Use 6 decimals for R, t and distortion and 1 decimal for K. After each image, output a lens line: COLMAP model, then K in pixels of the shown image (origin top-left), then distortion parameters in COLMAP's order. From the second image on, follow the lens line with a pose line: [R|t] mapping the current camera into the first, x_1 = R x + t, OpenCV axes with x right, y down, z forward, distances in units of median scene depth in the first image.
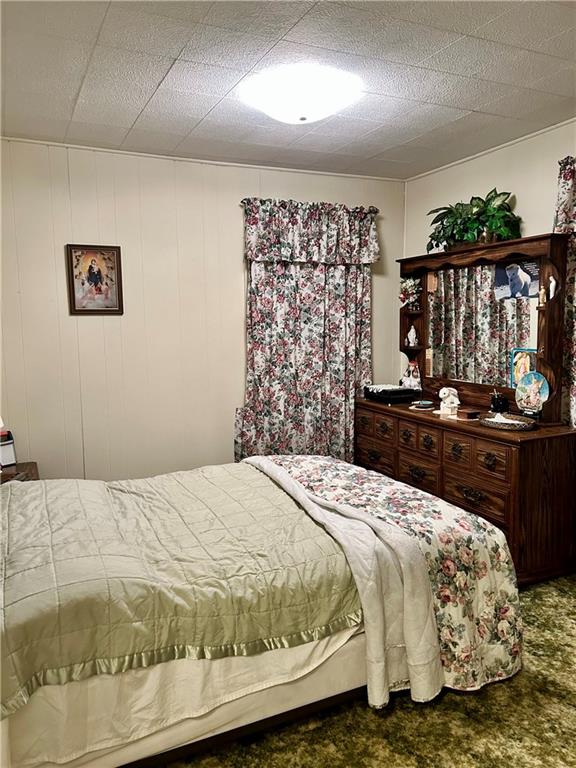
lens RADIAL K [[570.2, 0, 288.0], [0, 570.2, 384.0], [0, 0, 1]] dist [0.005770, 0.001777]
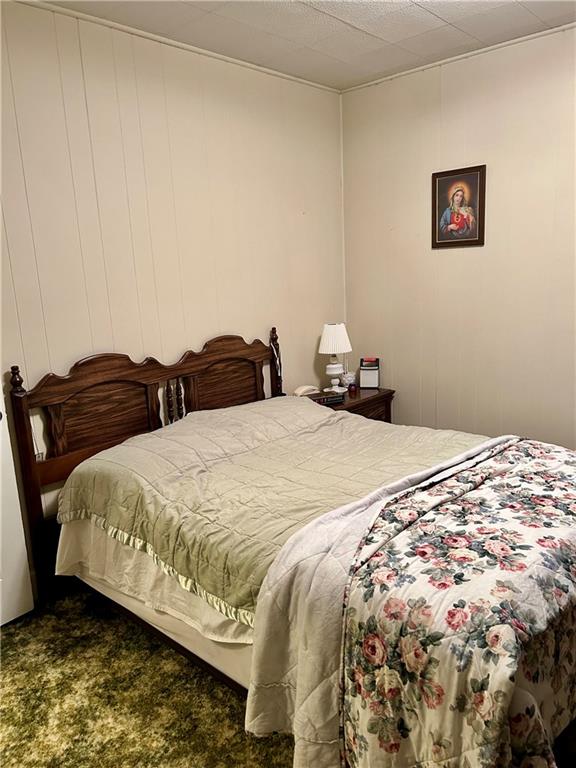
lens RADIAL K [[586.1, 0, 288.0], [0, 586.1, 384.0], [0, 0, 1]] dist [0.006454, 0.003006]
pose [[0.371884, 0.179130, -0.910832, 0.731992], [-0.065681, 0.983823, 0.166668, -0.068728], [0.925953, -0.002156, 0.377633, 0.612345]]
